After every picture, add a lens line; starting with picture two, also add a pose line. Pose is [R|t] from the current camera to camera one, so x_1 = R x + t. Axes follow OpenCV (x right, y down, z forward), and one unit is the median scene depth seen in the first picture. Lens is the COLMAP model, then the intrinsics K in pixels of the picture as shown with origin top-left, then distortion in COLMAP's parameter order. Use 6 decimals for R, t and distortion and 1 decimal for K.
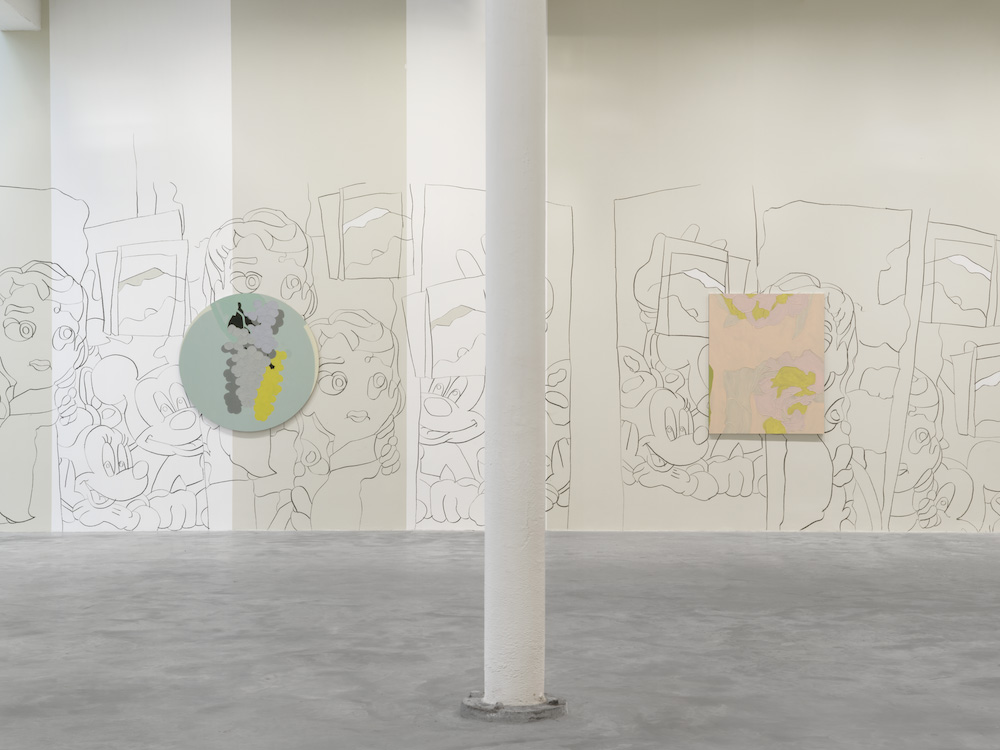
lens RADIAL K [[1464.8, 0, 499.9], [0, 1464.8, 375.7], [0, 0, 1]] dist [0.050468, 0.000000]
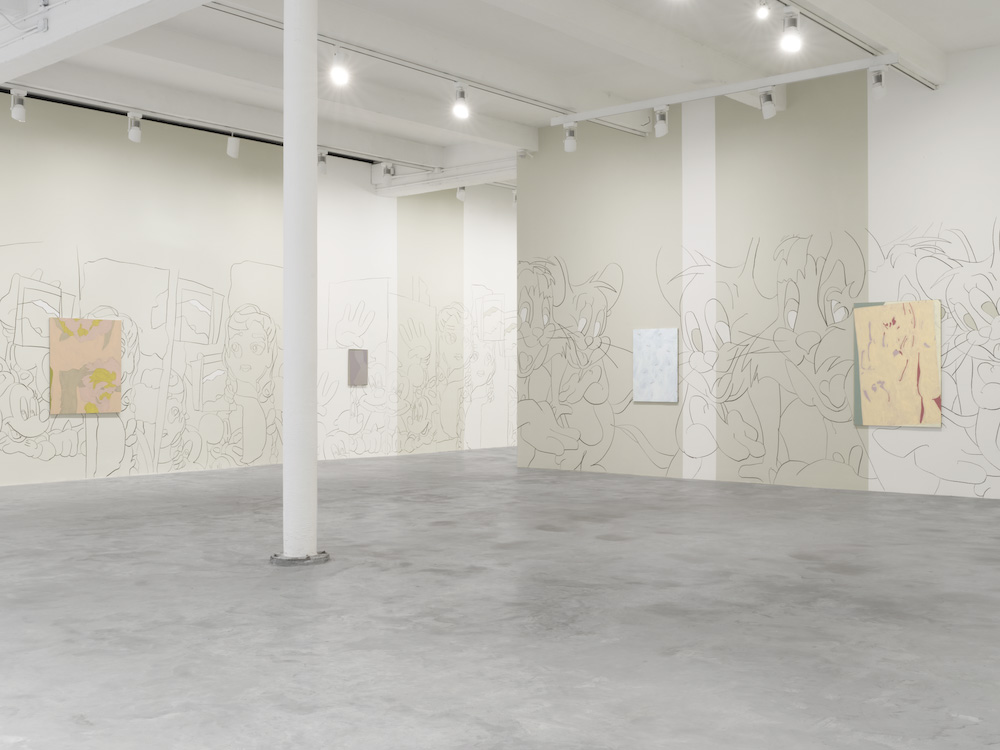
lens RADIAL K [[1148.9, 0, 500.9], [0, 1148.9, 376.1], [0, 0, 1]] dist [-0.088239, 0.000000]
pose [[0.605436, -0.002968, 0.795888, -0.480338], [-0.001758, 0.999986, 0.005067, -0.004693], [-0.795892, -0.004467, 0.605422, -0.029765]]
